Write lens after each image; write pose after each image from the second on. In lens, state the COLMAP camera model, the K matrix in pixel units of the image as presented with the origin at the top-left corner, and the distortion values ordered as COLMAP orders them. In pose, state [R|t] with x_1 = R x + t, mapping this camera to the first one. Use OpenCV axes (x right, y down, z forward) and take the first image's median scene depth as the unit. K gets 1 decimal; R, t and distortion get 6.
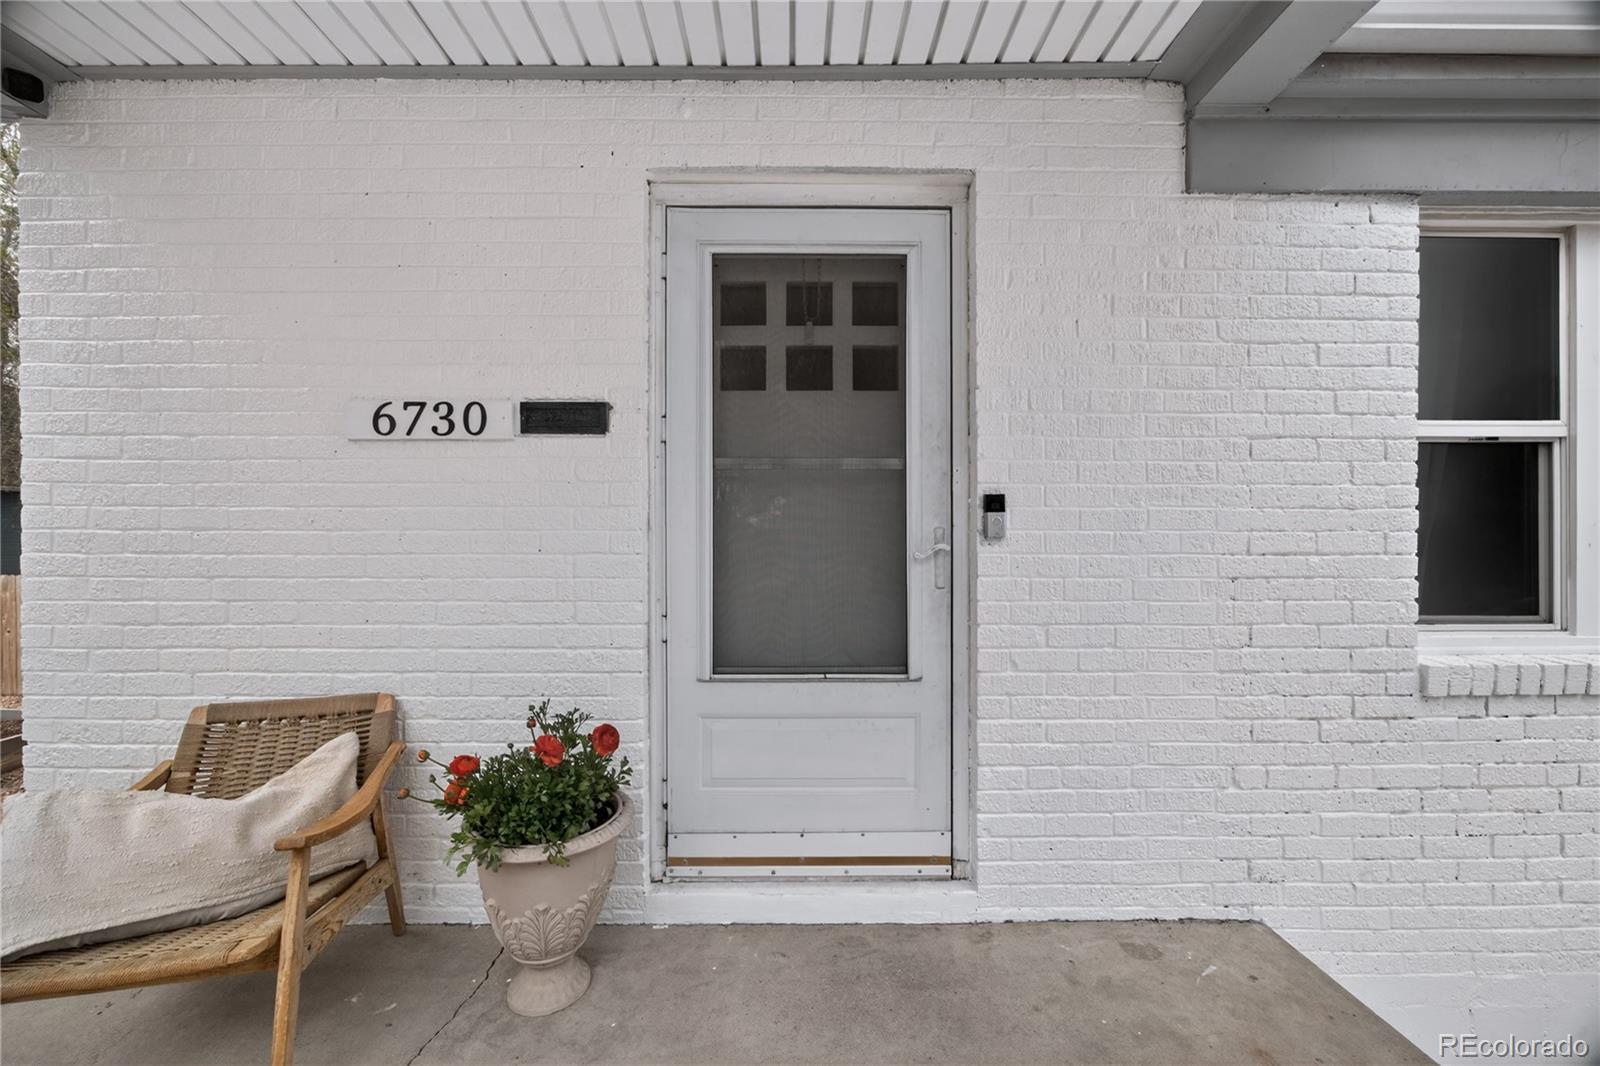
lens RADIAL K [[618.0, 0, 798.0], [0, 618.0, 533.8], [0, 0, 1]] dist [0.000146, 0.000003]
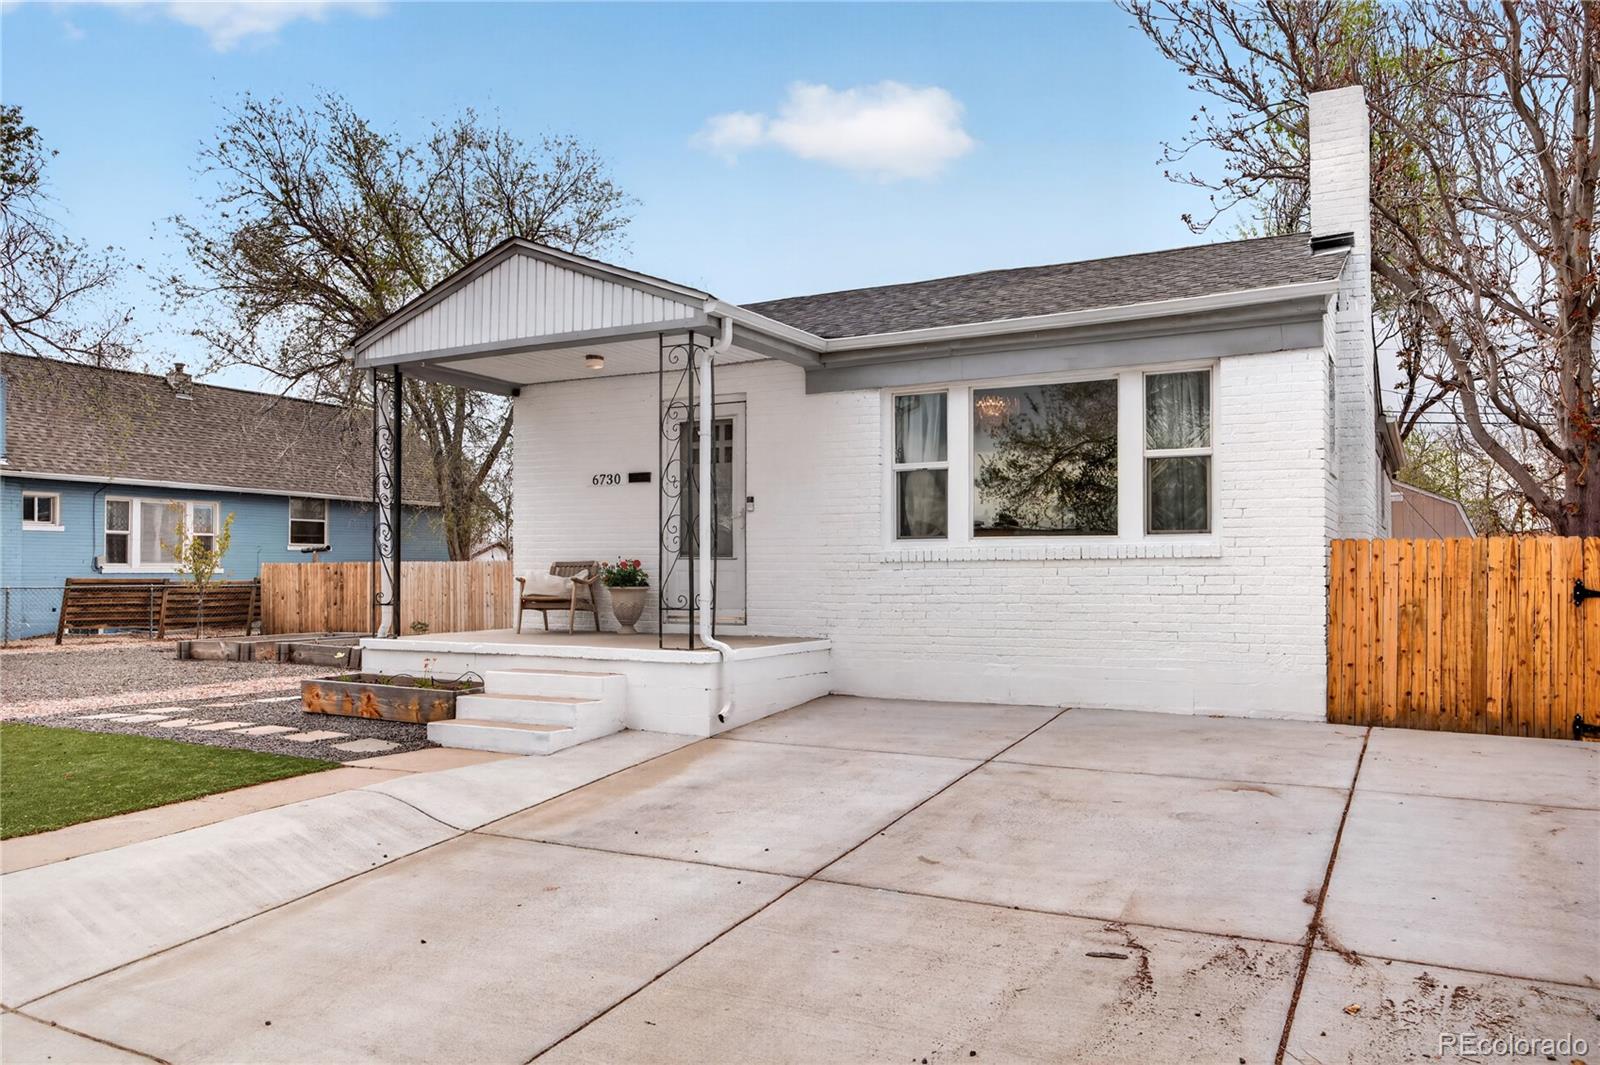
lens RADIAL K [[1163.3, 0, 803.3], [0, 1163.3, 544.5], [0, 0, 1]] dist [-0.002858, 0.025141]
pose [[0.878371, -0.009112, -0.477892, 3.381325], [0.003375, 0.999912, -0.012862, 0.254148], [0.477967, 0.009685, 0.878324, -4.063339]]
